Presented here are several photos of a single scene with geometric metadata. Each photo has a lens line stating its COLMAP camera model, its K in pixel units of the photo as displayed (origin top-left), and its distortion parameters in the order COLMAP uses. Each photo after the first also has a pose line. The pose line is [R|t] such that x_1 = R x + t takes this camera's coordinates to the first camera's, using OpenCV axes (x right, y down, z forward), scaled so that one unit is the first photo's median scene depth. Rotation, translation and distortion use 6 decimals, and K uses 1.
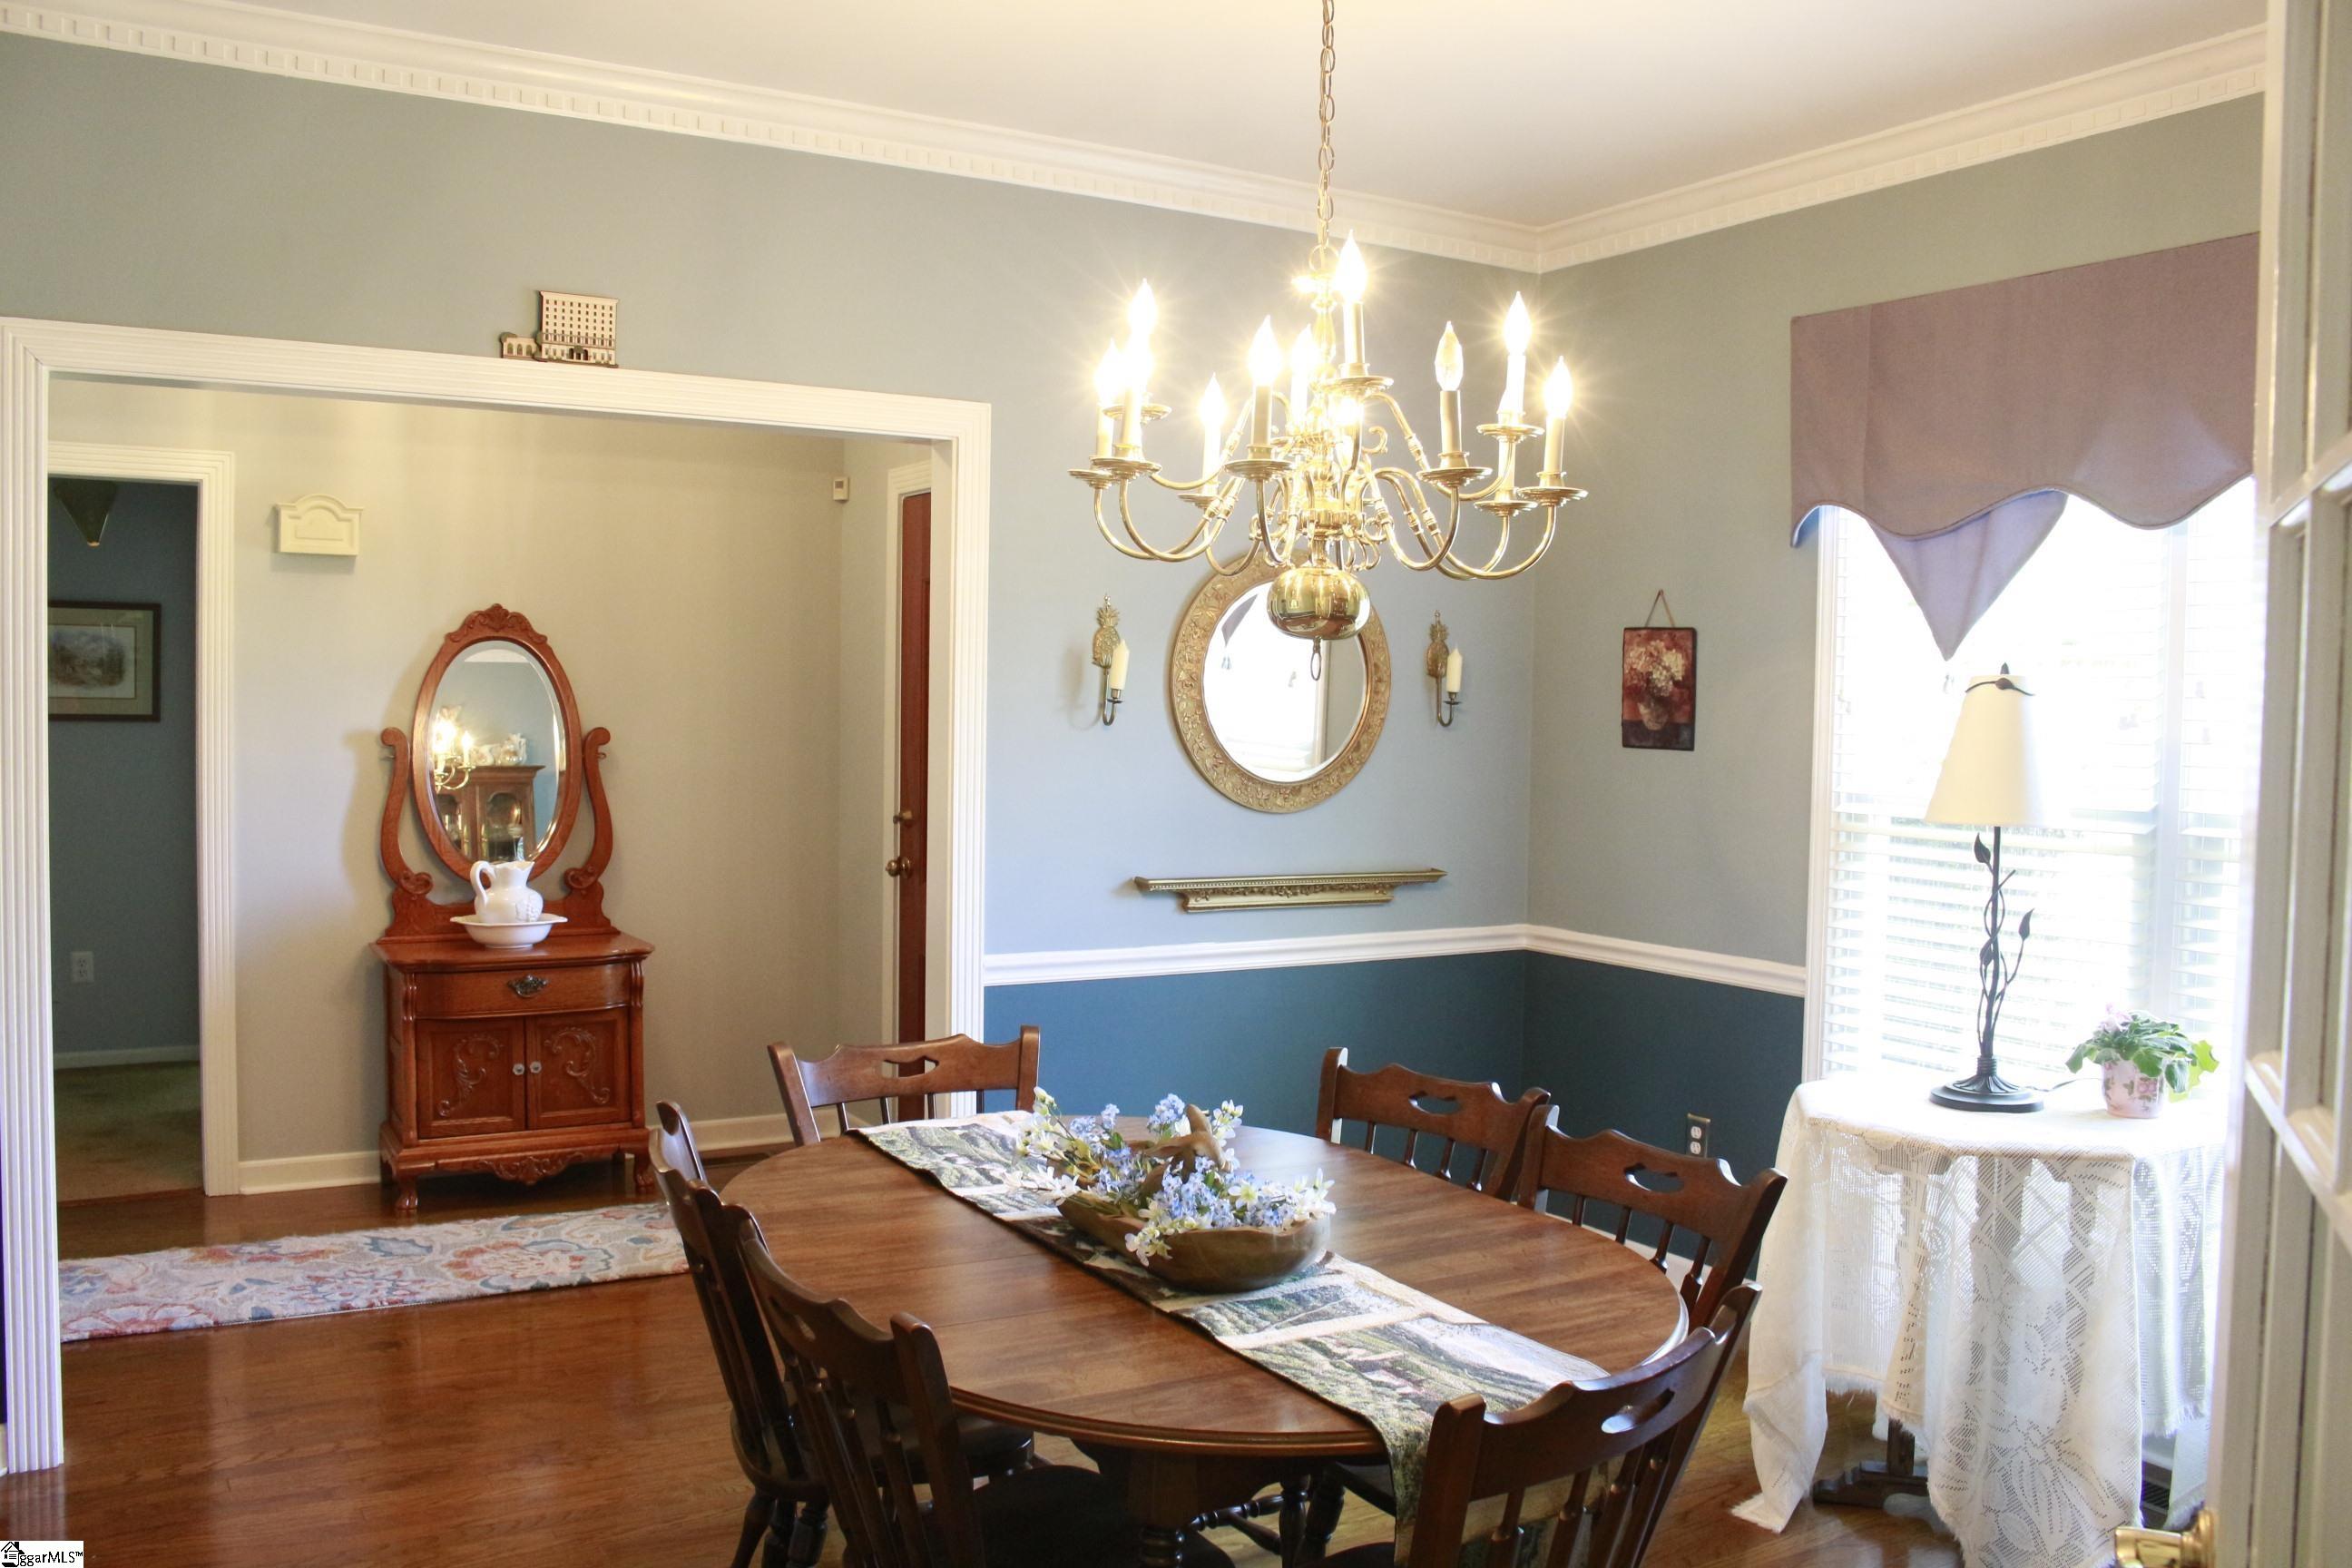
lens RADIAL K [[1919.0, 0, 1166.1], [0, 1919.0, 790.2], [0, 0, 1]] dist [-0.143536, 0.083779]
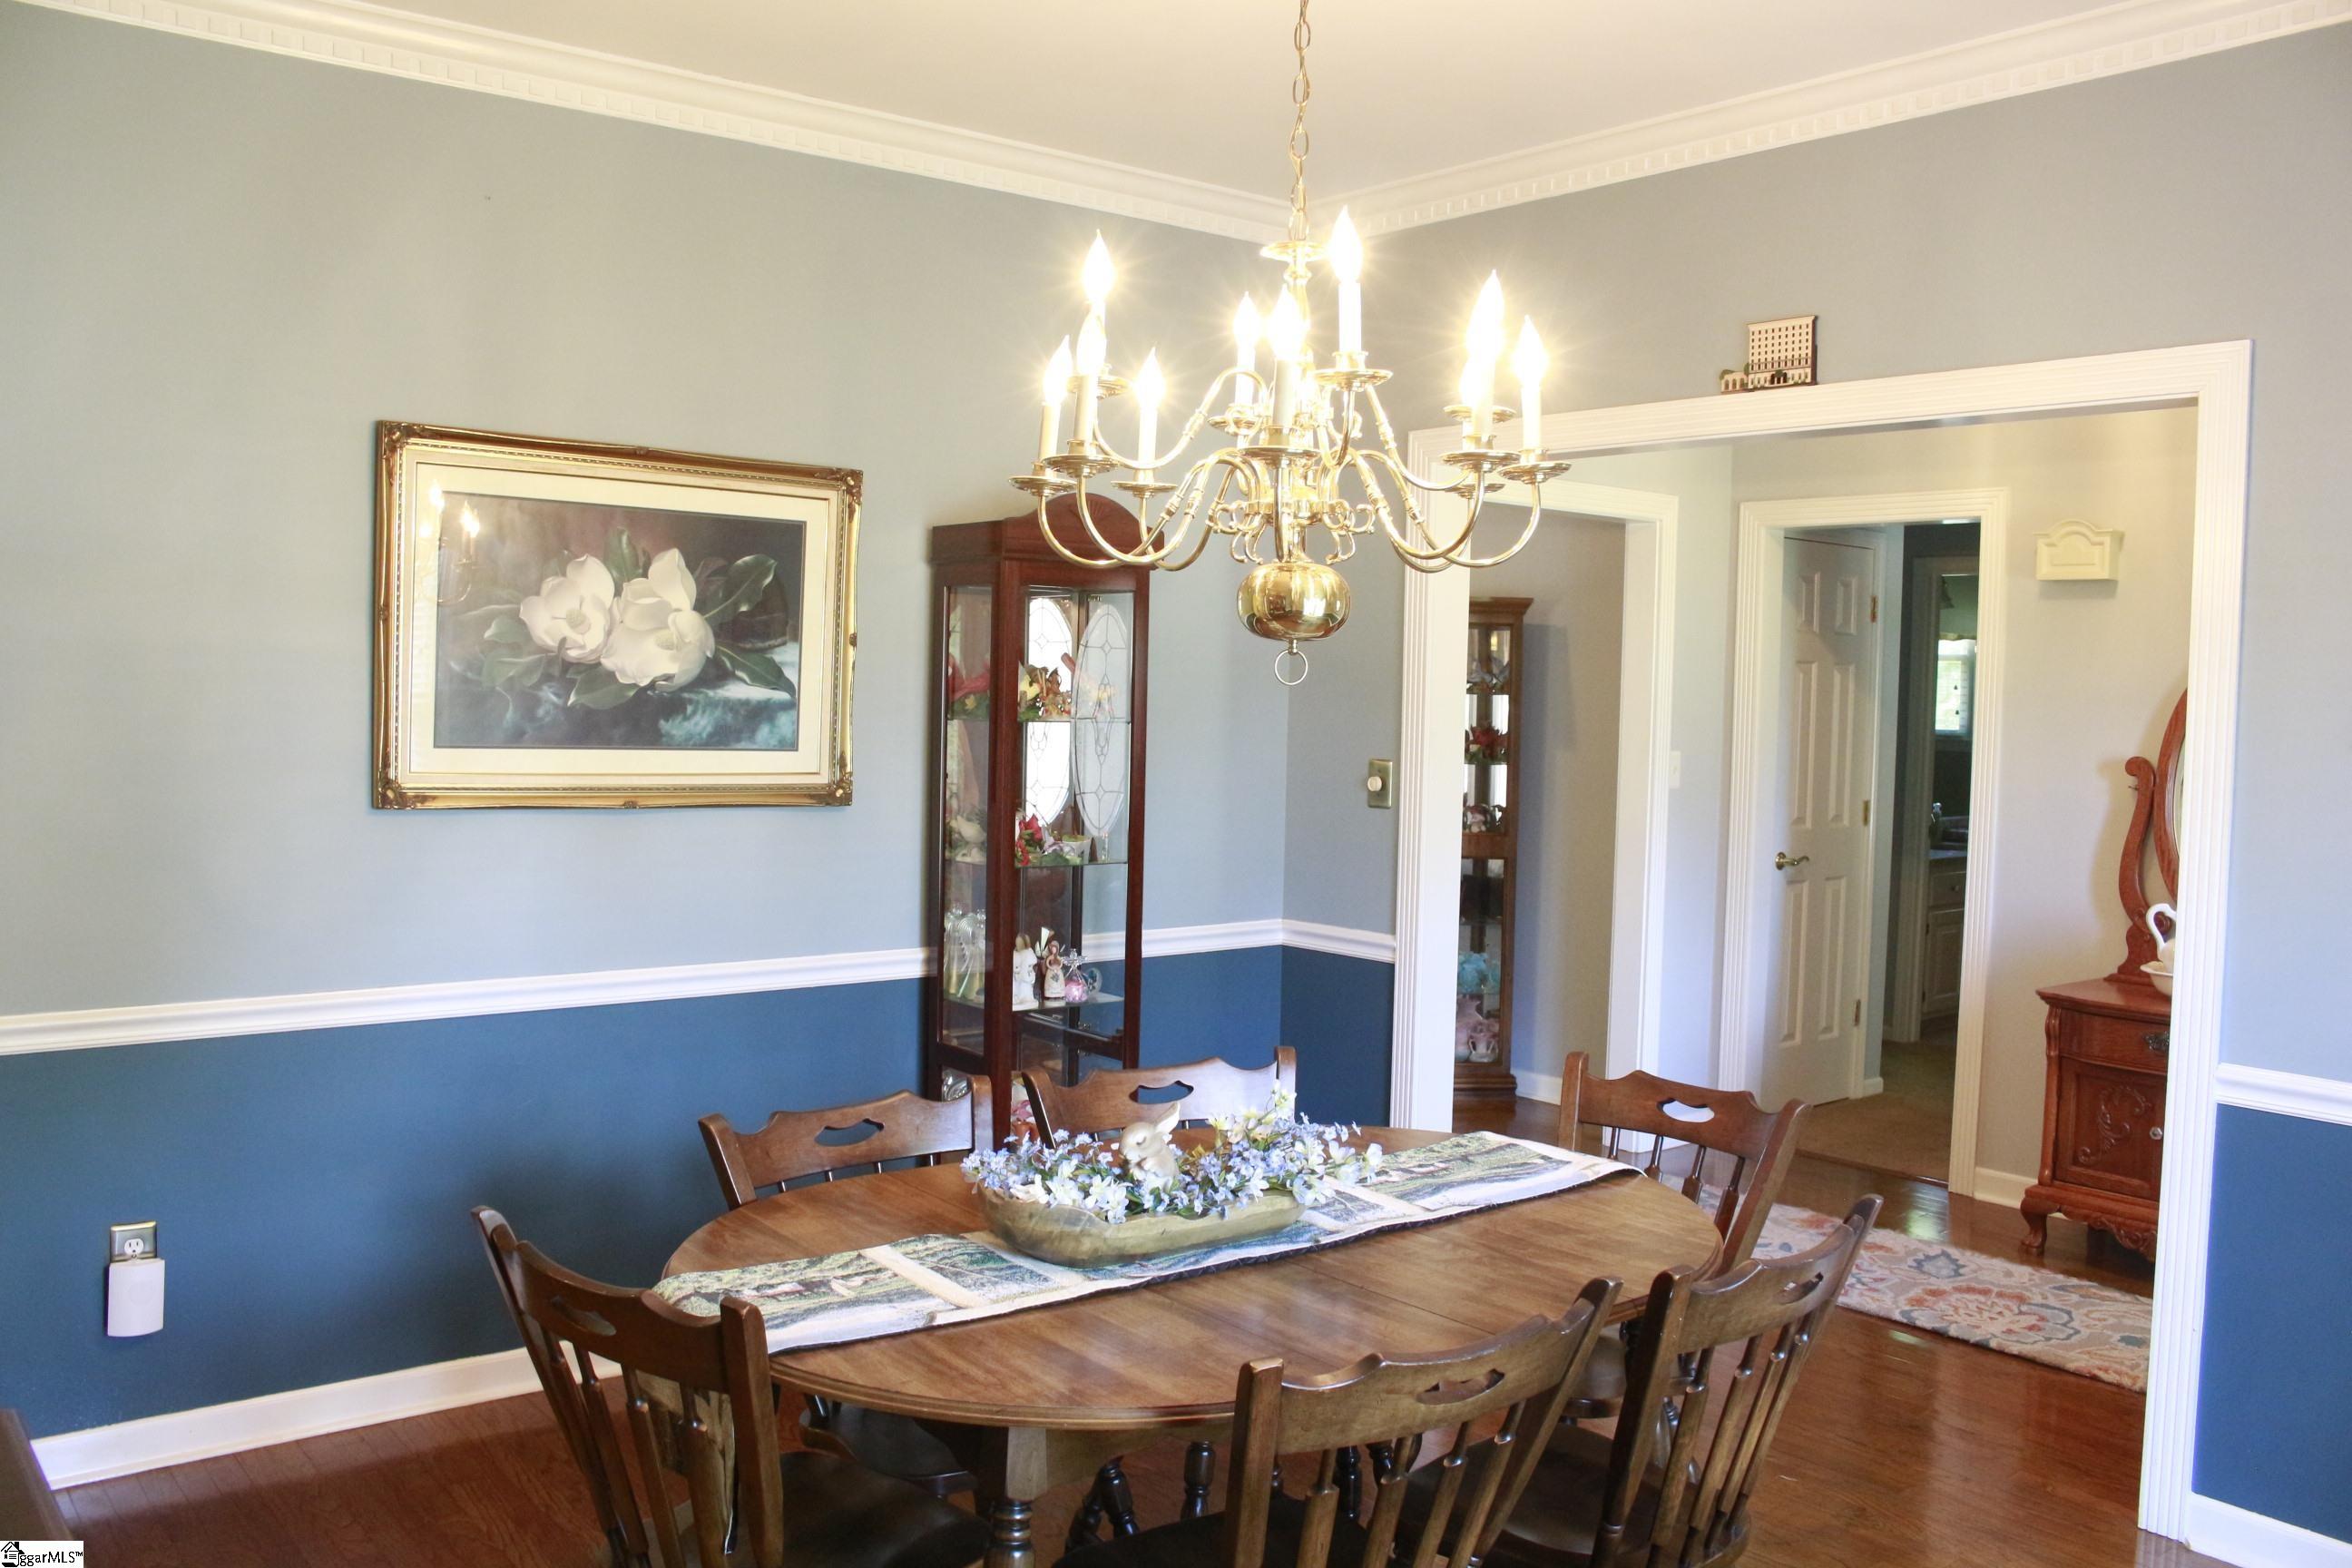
lens RADIAL K [[1919.0, 0, 1165.3], [0, 1919.0, 773.9], [0, 0, 1]] dist [-0.143536, 0.083779]
pose [[0.144456, 0.035386, -0.988878, 0.649874], [-0.068026, 0.997351, 0.025752, -0.022183], [0.987170, 0.063549, 0.146481, 0.535916]]
